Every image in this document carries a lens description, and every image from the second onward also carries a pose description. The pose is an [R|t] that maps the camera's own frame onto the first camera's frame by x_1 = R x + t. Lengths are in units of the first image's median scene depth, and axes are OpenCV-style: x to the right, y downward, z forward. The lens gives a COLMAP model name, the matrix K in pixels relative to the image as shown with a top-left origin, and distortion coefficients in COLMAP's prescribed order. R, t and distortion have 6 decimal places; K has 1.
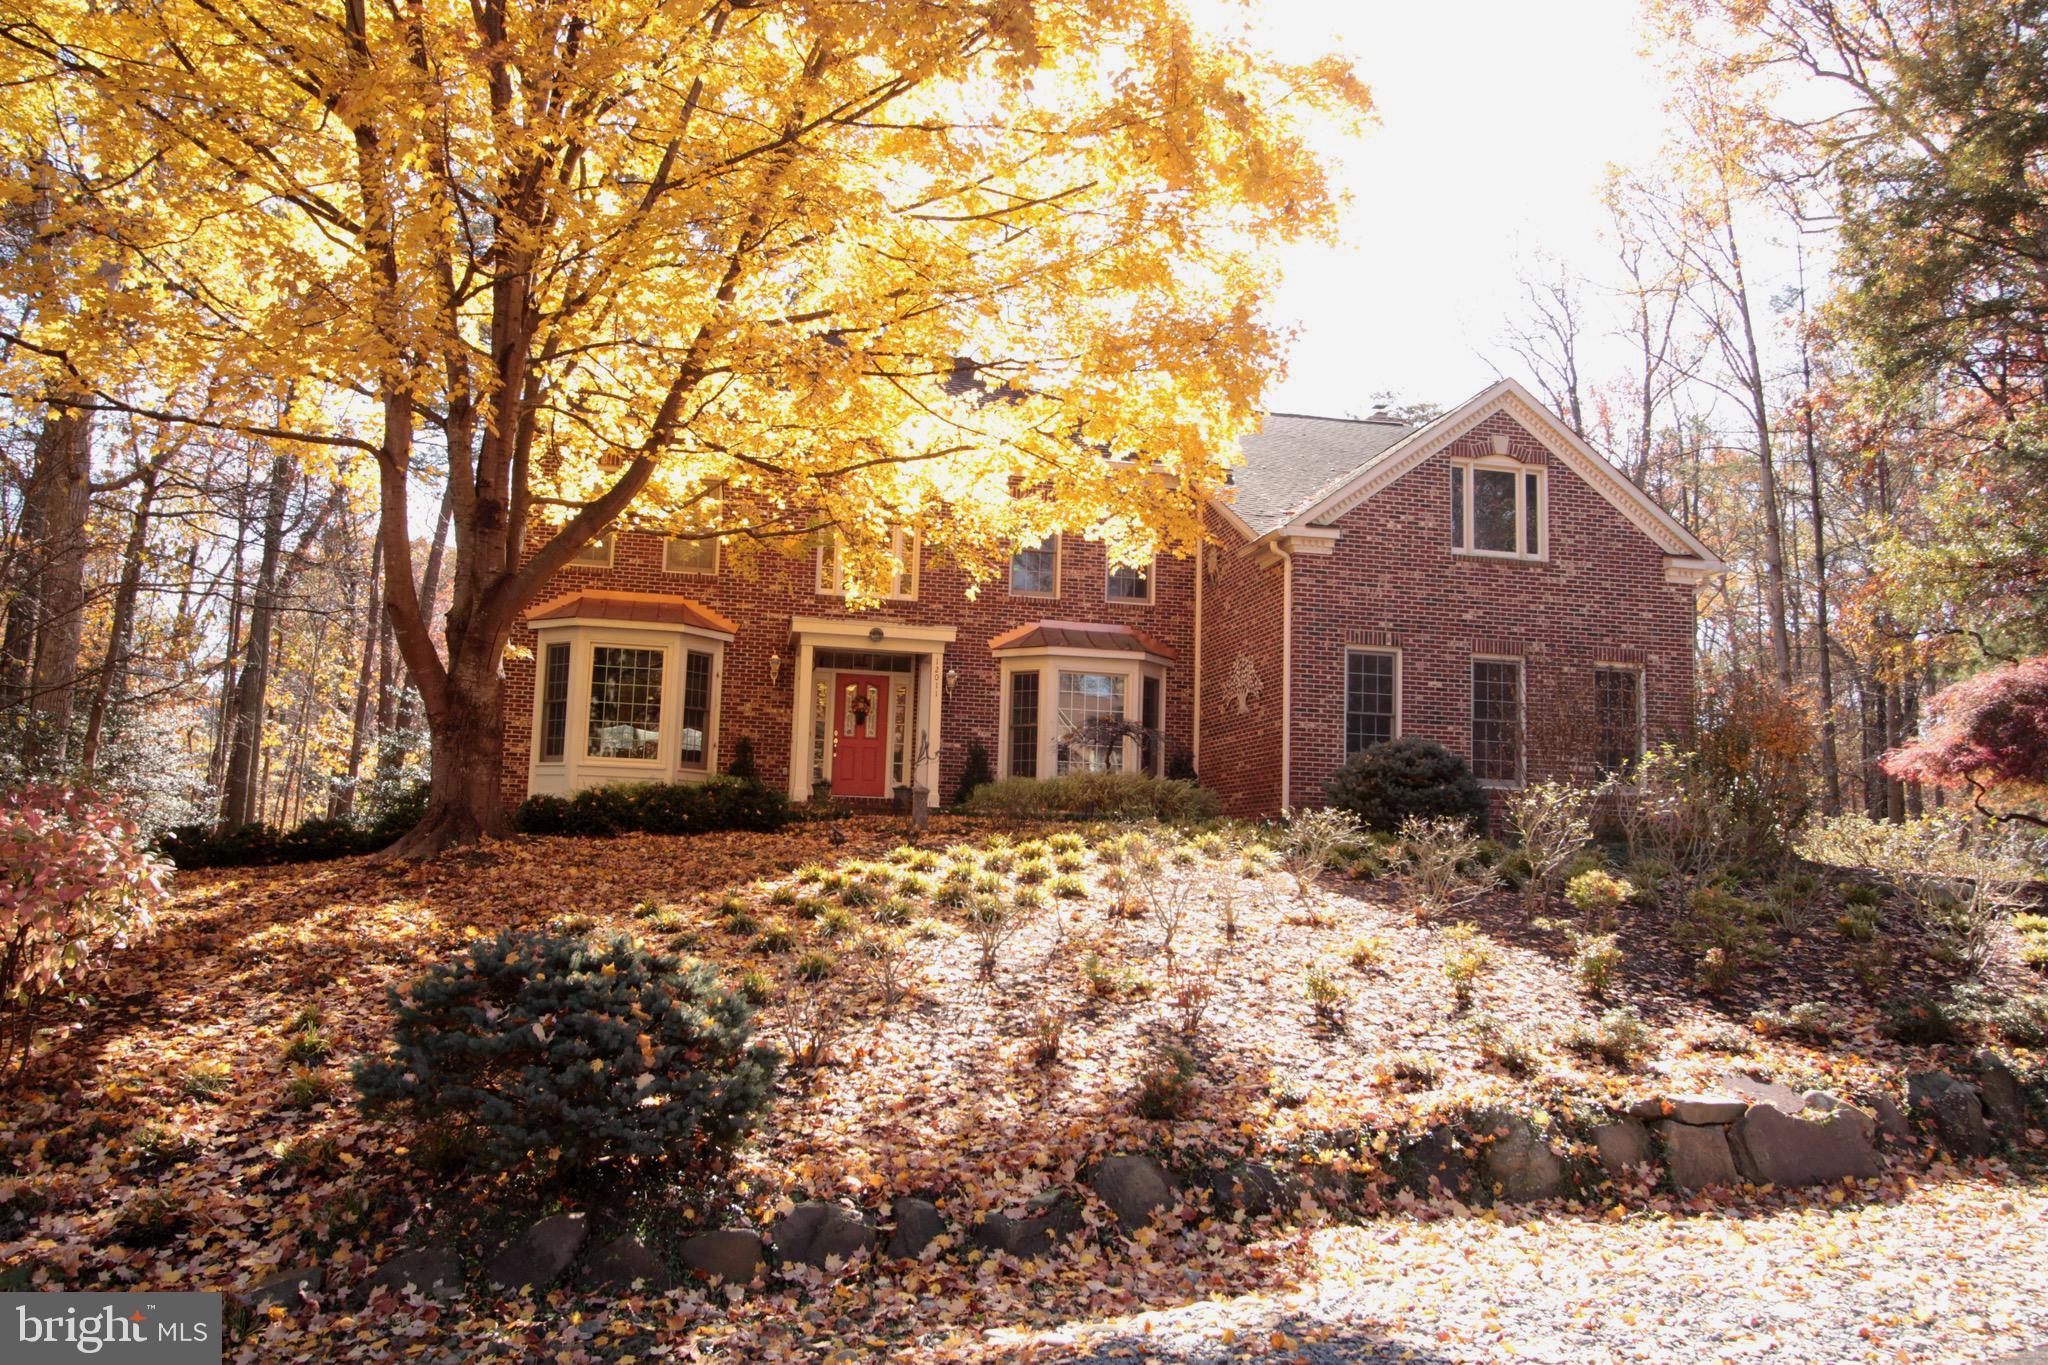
lens RADIAL K [[1493.9, 0, 1024.0], [0, 1493.9, 682.5], [0, 0, 1]] dist [-0.004705, 0.010010]
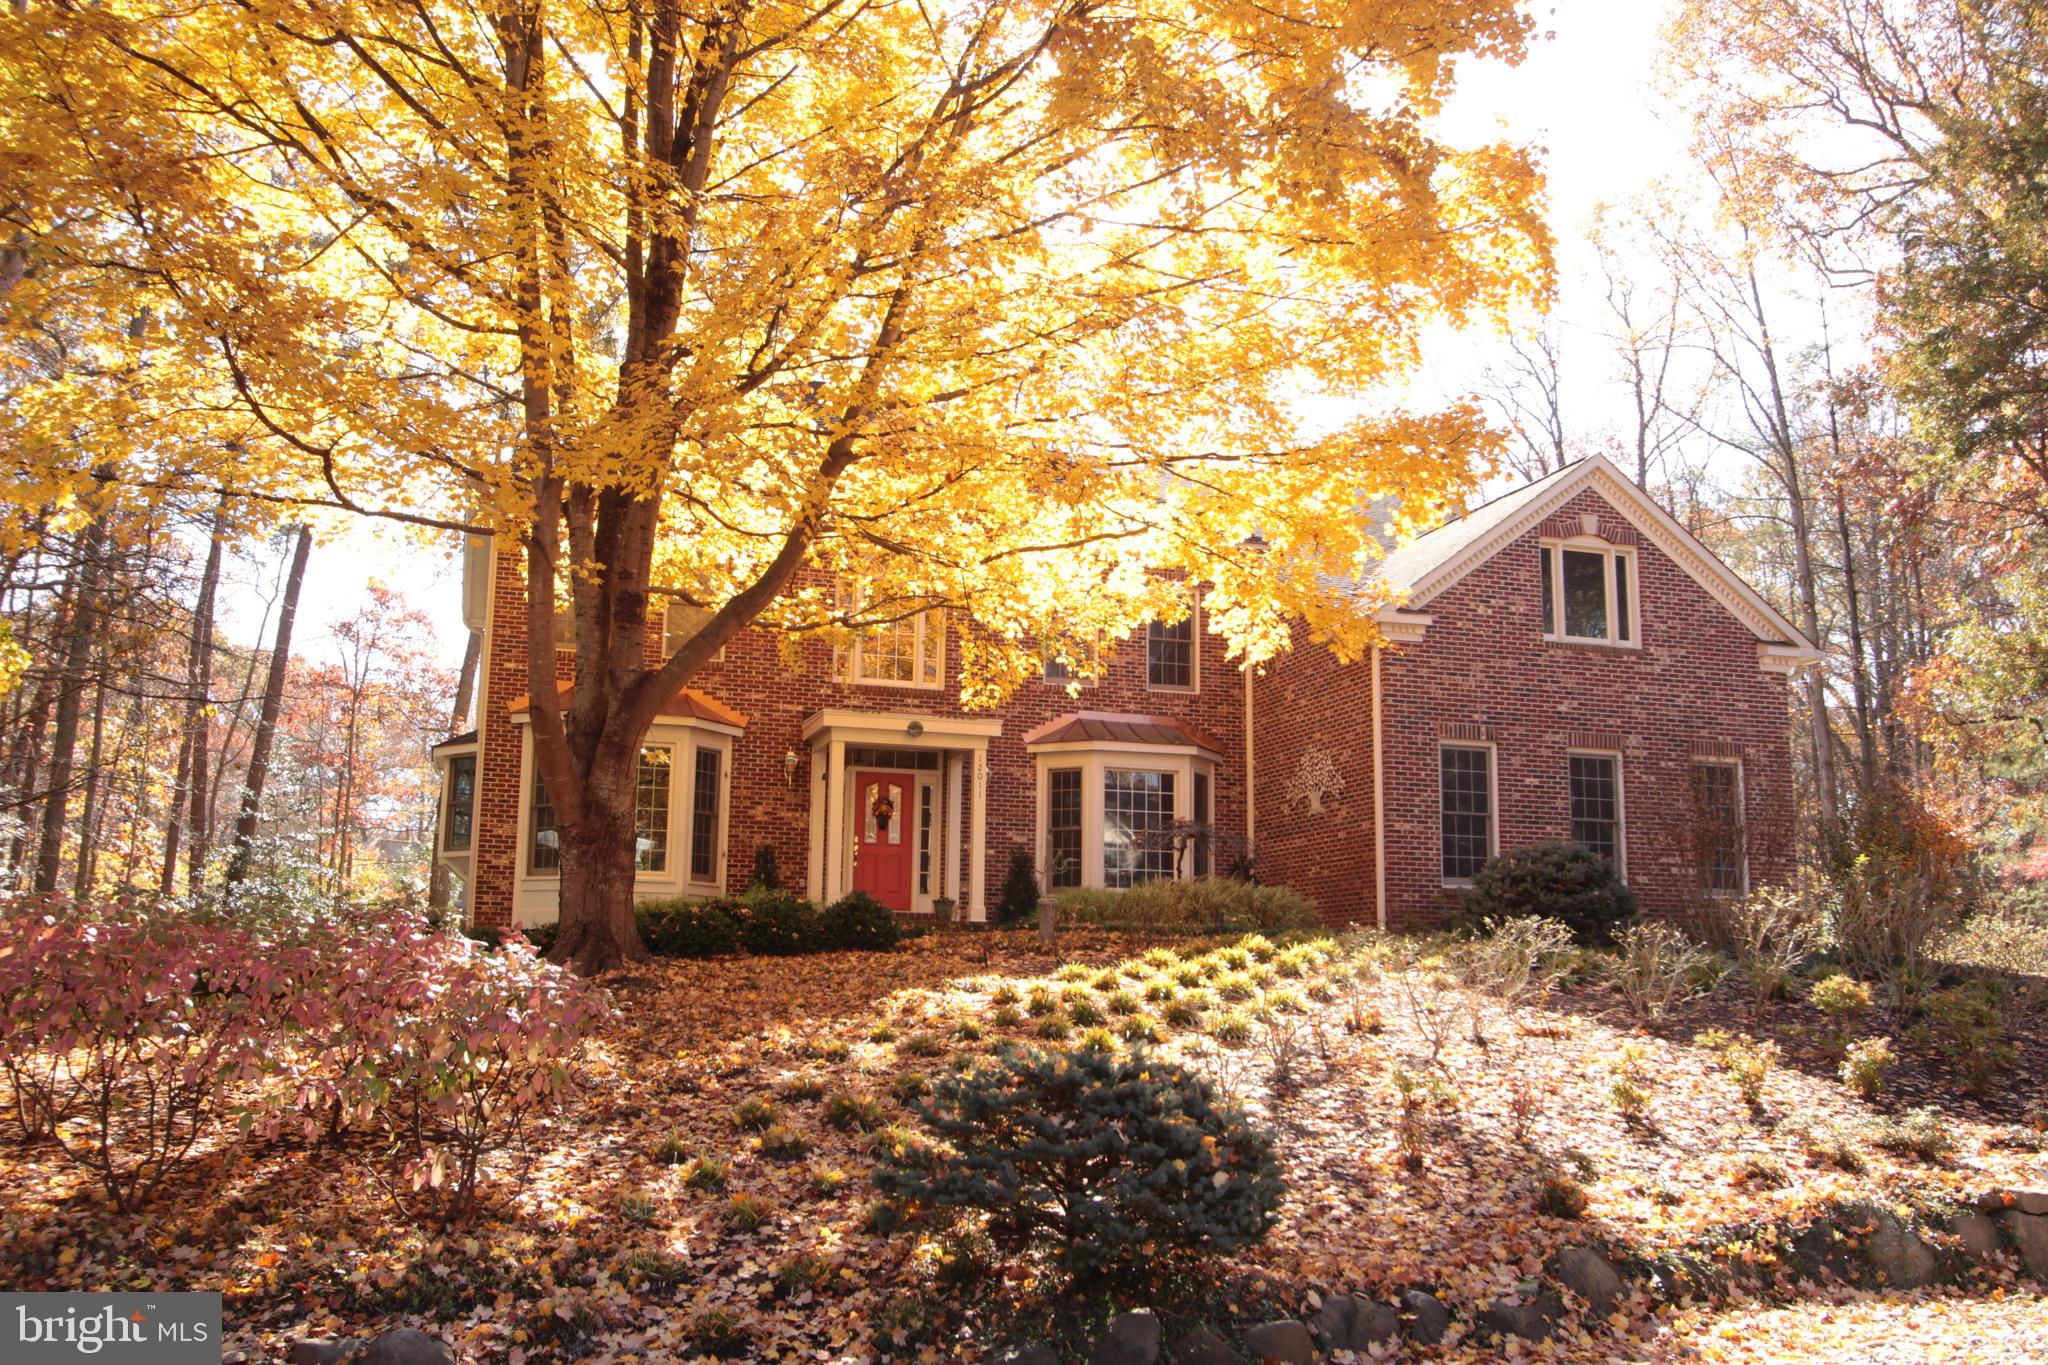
lens RADIAL K [[1794.2, 0, 1024.0], [0, 1794.2, 682.5], [0, 0, 1]] dist [-0.000733, 0.034780]
pose [[0.995038, -0.000905, 0.099493, -0.148588], [0.005745, 0.998813, -0.048372, -0.007805], [-0.099331, 0.048703, 0.993862, -0.080587]]
